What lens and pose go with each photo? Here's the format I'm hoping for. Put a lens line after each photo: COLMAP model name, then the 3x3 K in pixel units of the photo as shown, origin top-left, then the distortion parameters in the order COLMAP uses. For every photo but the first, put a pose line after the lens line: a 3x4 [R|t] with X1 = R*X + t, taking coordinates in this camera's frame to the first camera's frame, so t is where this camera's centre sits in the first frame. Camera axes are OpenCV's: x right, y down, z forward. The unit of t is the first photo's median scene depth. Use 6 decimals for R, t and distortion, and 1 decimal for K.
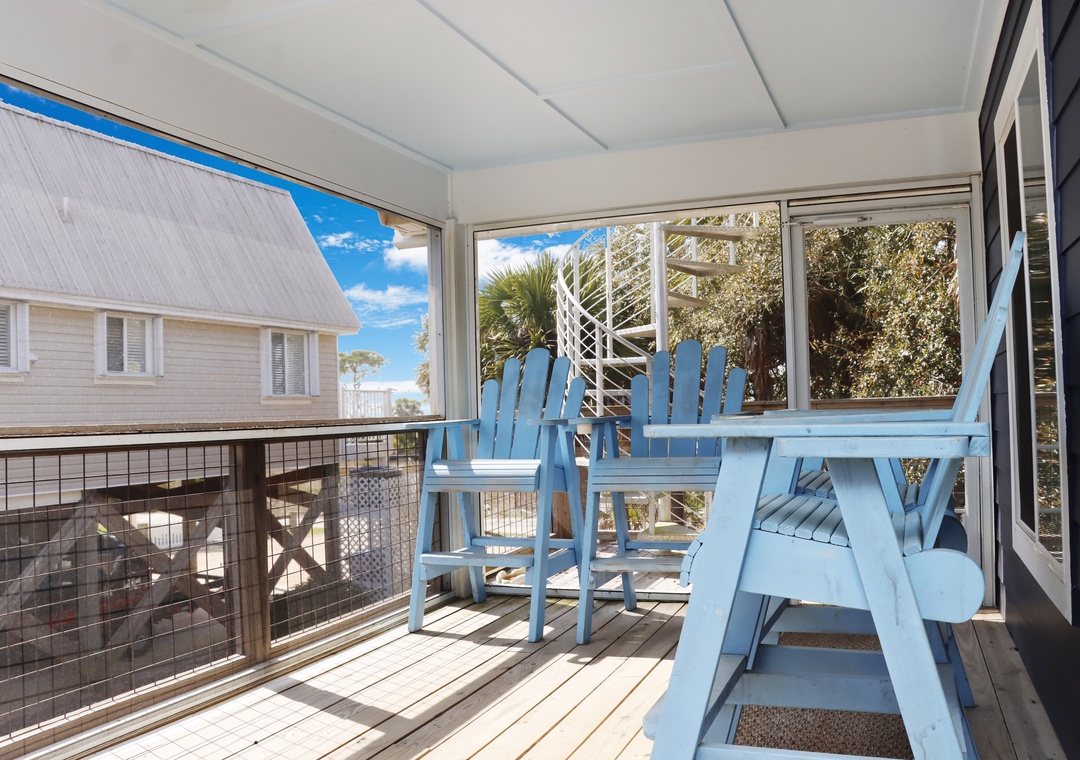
lens RADIAL K [[942.3, 0, 540.0], [0, 942.3, 380.0], [0, 0, 1]] dist [-0.173293, 0.145935]
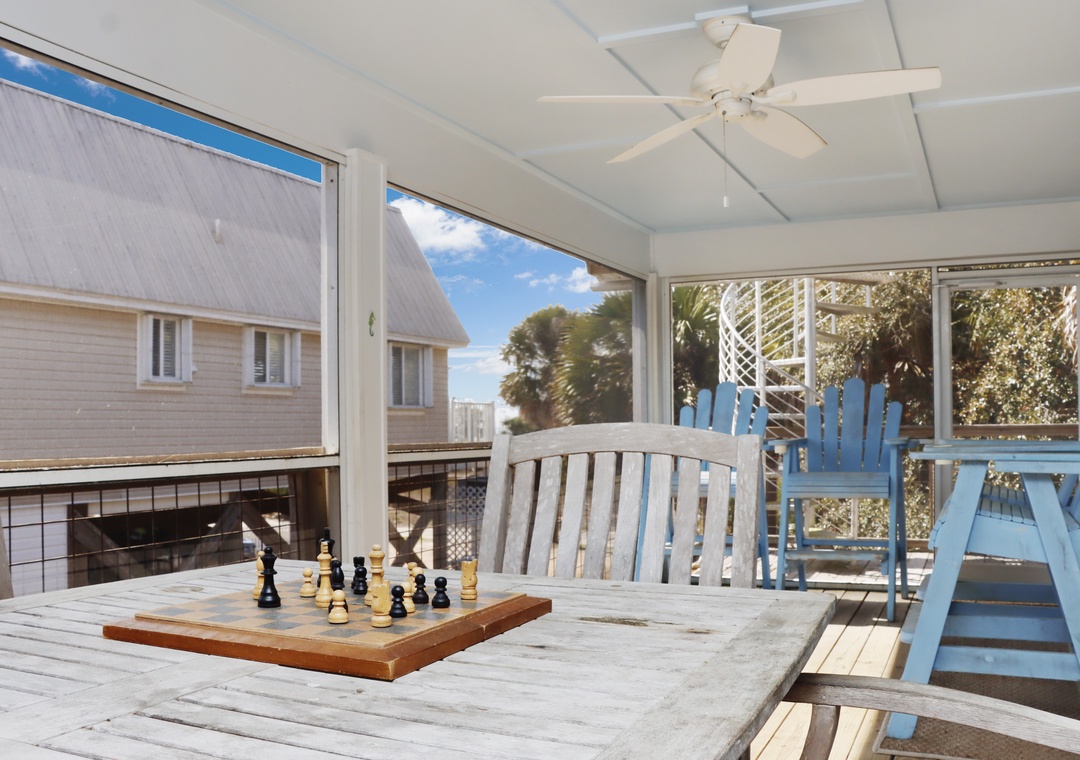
lens RADIAL K [[939.6, 0, 579.4], [0, 939.6, 385.2], [0, 0, 1]] dist [-0.161906, 0.138551]
pose [[0.998669, 0.017352, -0.048564, -0.064622], [-0.017736, 0.999815, -0.007490, -0.007540], [0.048425, 0.008341, 0.998792, -0.108163]]
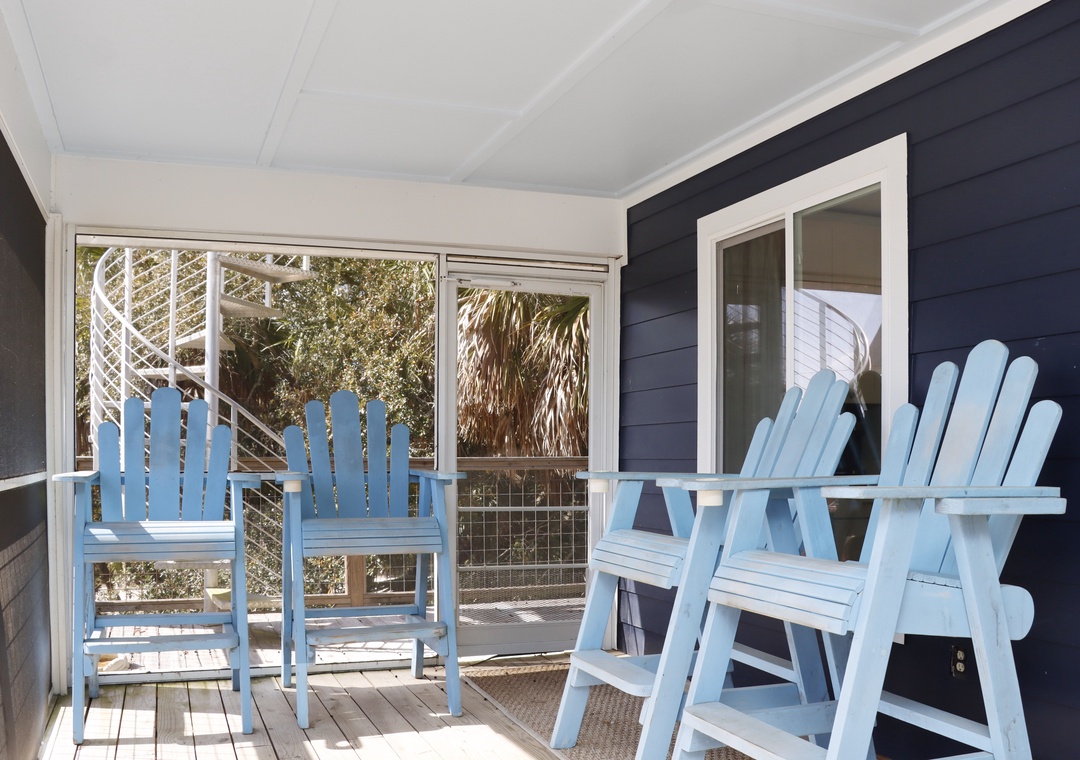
lens RADIAL K [[985.7, 0, 540.9], [0, 985.7, 475.1], [0, 0, 1]] dist [-0.191345, 0.157492]
pose [[0.762381, 0.016167, 0.646927, -0.138377], [-0.042958, 0.998747, 0.025665, 0.003509], [-0.645701, -0.047357, 0.762120, 0.060445]]
